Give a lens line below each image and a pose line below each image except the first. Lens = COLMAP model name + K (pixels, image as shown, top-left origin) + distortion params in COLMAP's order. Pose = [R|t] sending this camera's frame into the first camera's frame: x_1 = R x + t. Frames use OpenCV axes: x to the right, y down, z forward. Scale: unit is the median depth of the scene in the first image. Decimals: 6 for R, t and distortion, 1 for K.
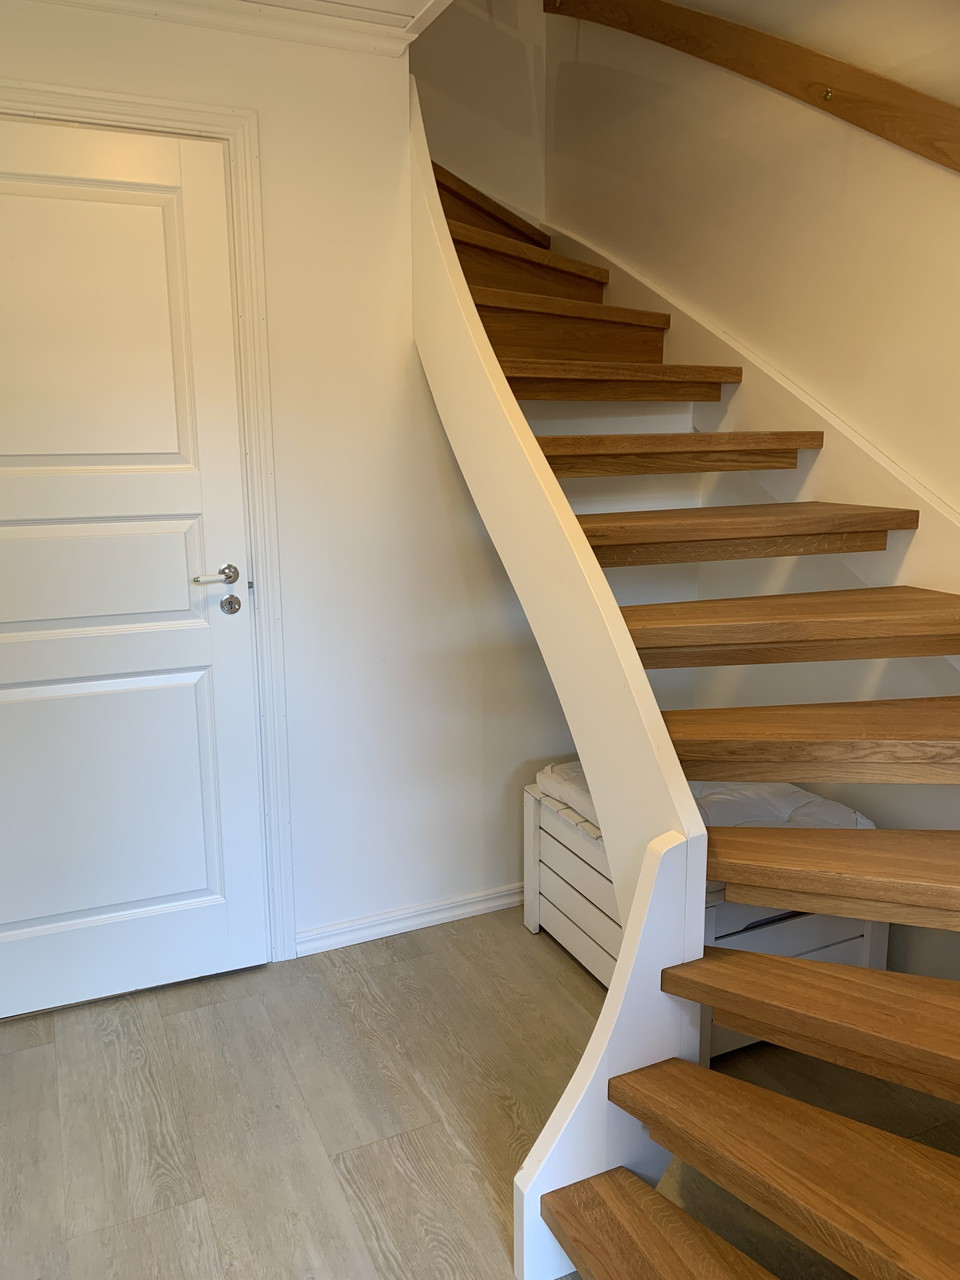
lens RADIAL K [[978.1, 0, 480.0], [0, 978.1, 631.9], [0, 0, 1]] dist [0.029239, -0.024380]
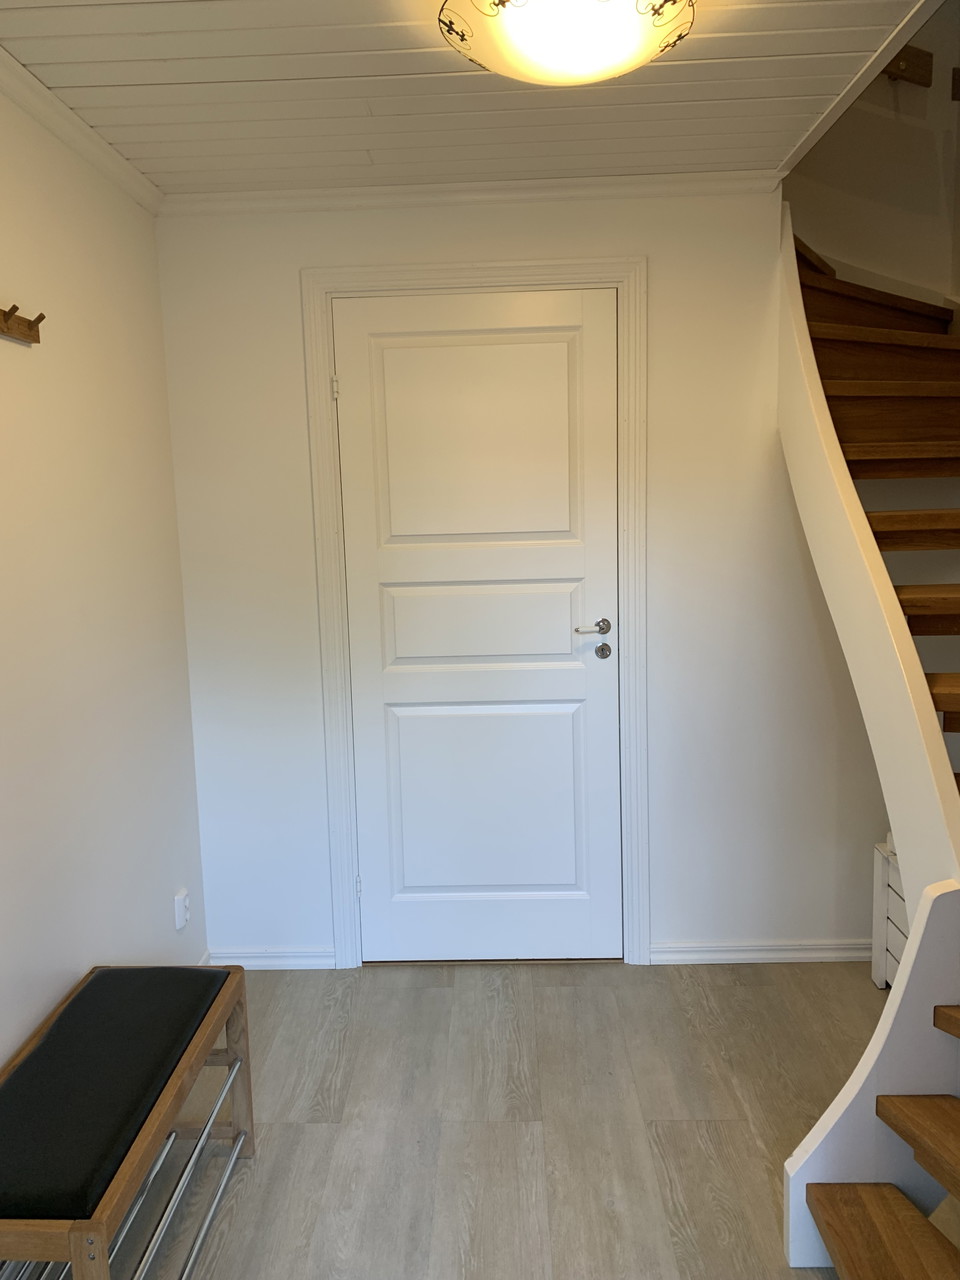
lens RADIAL K [[978.1, 0, 475.2], [0, 978.1, 643.5], [0, 0, 1]] dist [0.029239, -0.024380]
pose [[0.898282, 0.053343, -0.436170, 0.142526], [-0.072362, 0.997010, -0.027097, 0.007746], [0.433420, 0.055903, 0.899456, -0.175827]]
